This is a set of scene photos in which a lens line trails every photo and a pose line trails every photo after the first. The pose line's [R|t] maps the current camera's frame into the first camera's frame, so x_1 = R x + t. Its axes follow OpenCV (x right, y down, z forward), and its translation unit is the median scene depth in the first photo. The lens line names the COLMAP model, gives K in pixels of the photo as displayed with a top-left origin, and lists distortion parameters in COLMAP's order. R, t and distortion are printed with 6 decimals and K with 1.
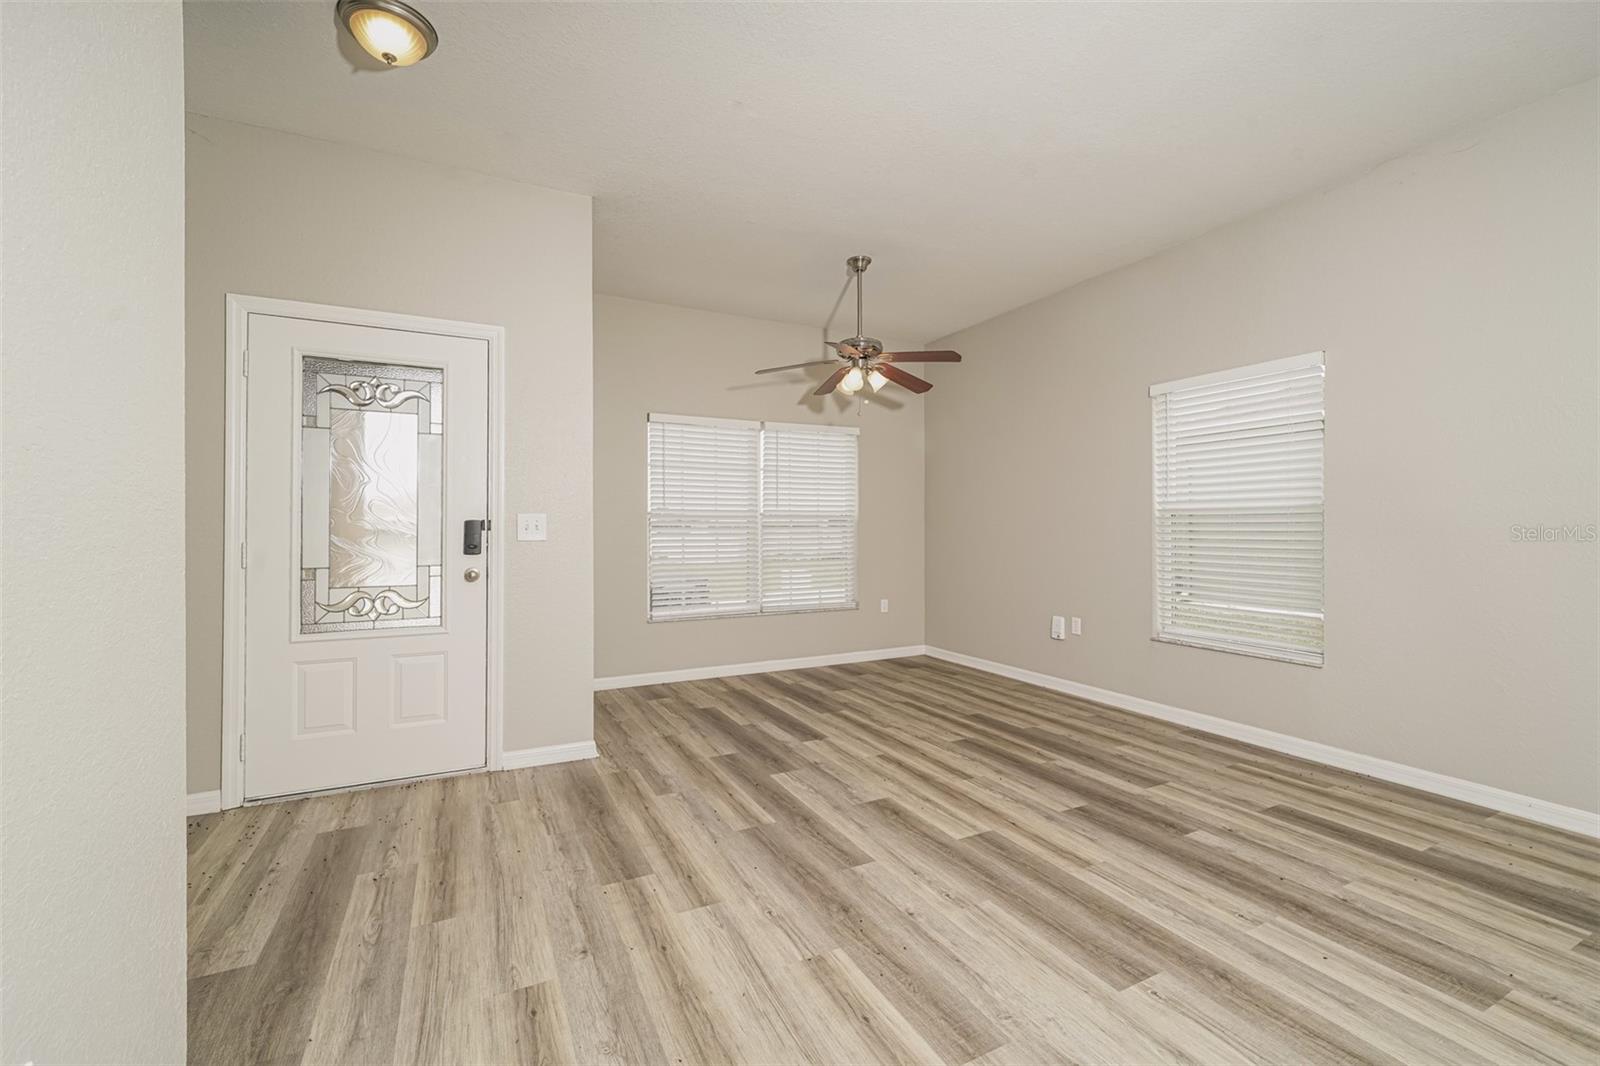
lens RADIAL K [[684.3, 0, 811.1], [0, 684.3, 527.5], [0, 0, 1]] dist [-0.000346, 0.000087]
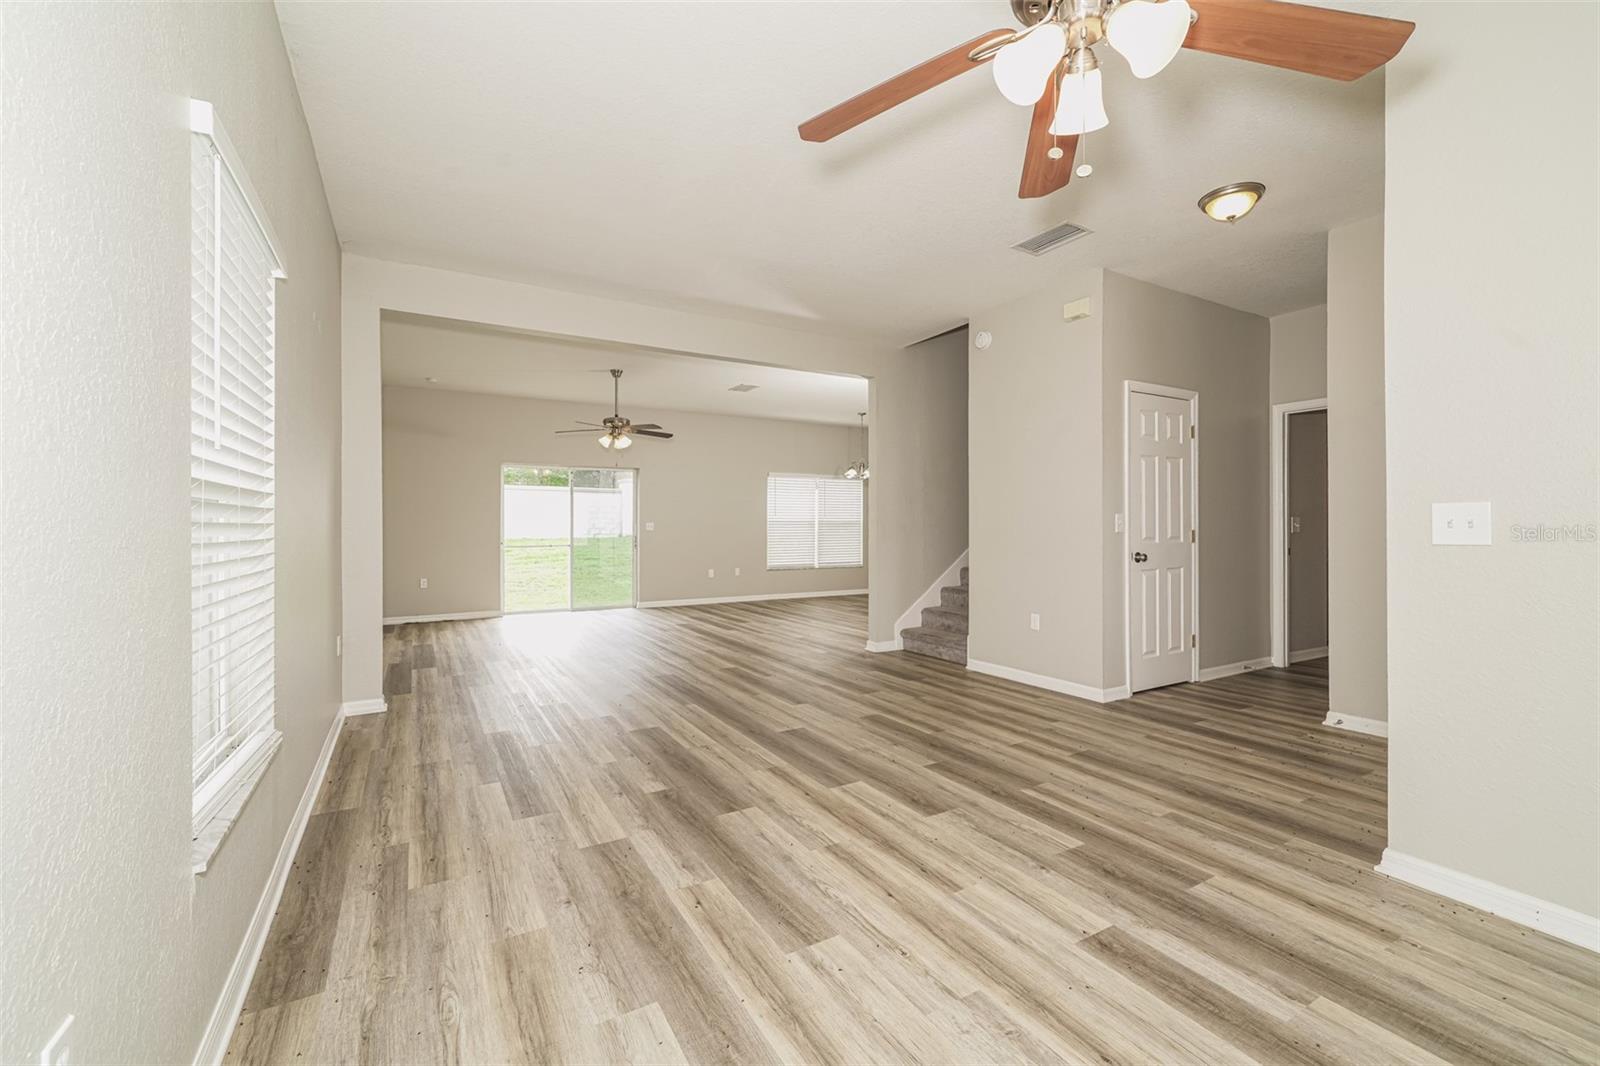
lens RADIAL K [[684.3, 0, 810.2], [0, 684.3, 524.4], [0, 0, 1]] dist [-0.000346, 0.000087]
pose [[-0.998653, 0.005354, -0.051613, 0.331267], [0.005348, 0.999986, 0.000250, -0.002874], [0.051614, -0.000026, -0.998667, 2.013335]]
